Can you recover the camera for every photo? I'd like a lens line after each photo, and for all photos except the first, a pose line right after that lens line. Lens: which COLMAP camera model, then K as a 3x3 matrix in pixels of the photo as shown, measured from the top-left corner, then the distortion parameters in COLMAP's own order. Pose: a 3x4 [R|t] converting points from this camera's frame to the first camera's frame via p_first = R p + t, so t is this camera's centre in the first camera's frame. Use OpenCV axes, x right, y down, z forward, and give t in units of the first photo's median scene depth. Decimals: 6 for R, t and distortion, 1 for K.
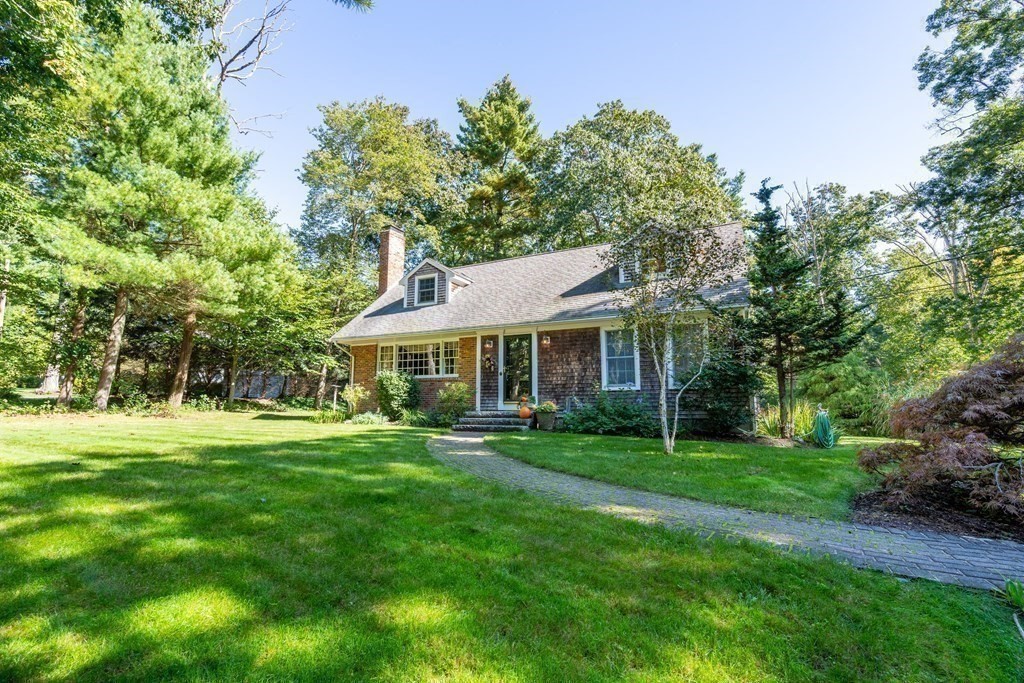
lens RADIAL K [[464.9, 0, 512.0], [0, 464.9, 341.5], [0, 0, 1]] dist [-0.000414, -0.000089]
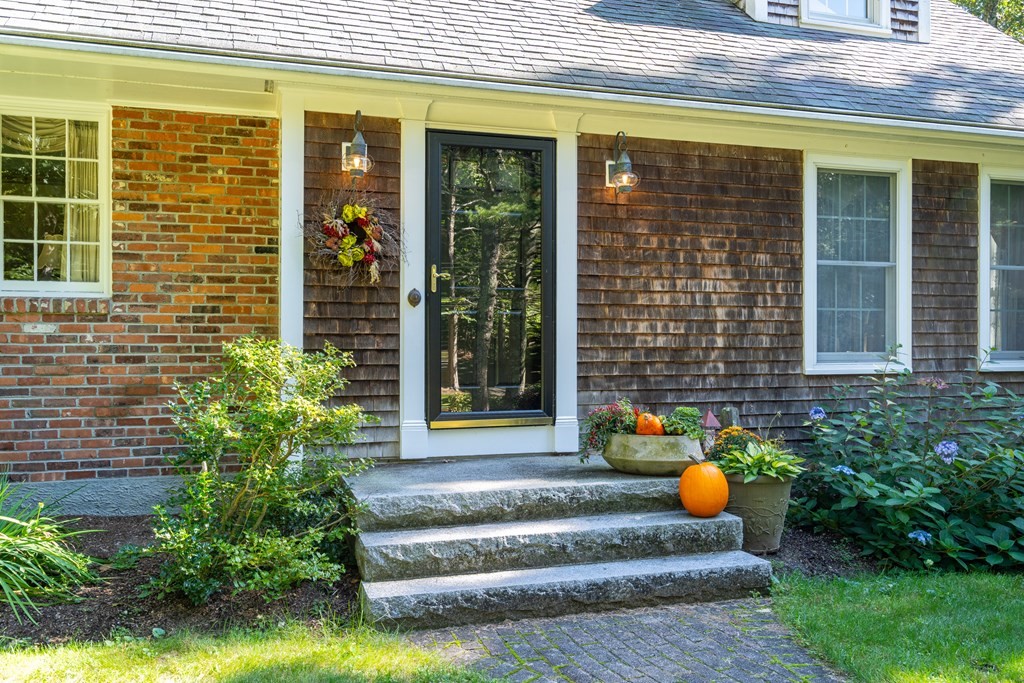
lens RADIAL K [[849.0, 0, 512.8], [0, 849.0, 340.9], [0, 0, 1]] dist [0.000591, 0.001052]
pose [[0.719587, 0.000574, 0.694402, -0.302408], [-0.096225, 0.990434, 0.098896, 0.049390], [-0.687703, -0.137983, 0.712759, 0.742866]]
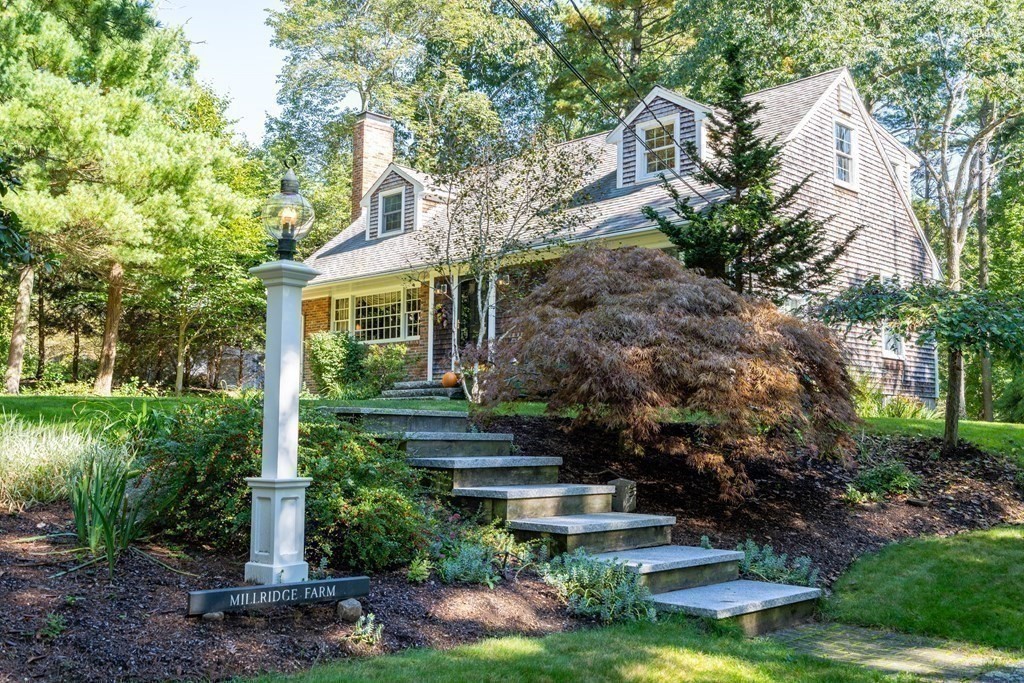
lens RADIAL K [[992.9, 0, 512.0], [0, 992.9, 341.5], [0, 0, 1]] dist [0.000674, -0.004254]
pose [[0.951249, -0.019235, -0.307823, 0.566835], [0.032733, 0.998713, 0.038746, 0.033320], [0.306682, -0.046933, 0.950654, -0.423506]]
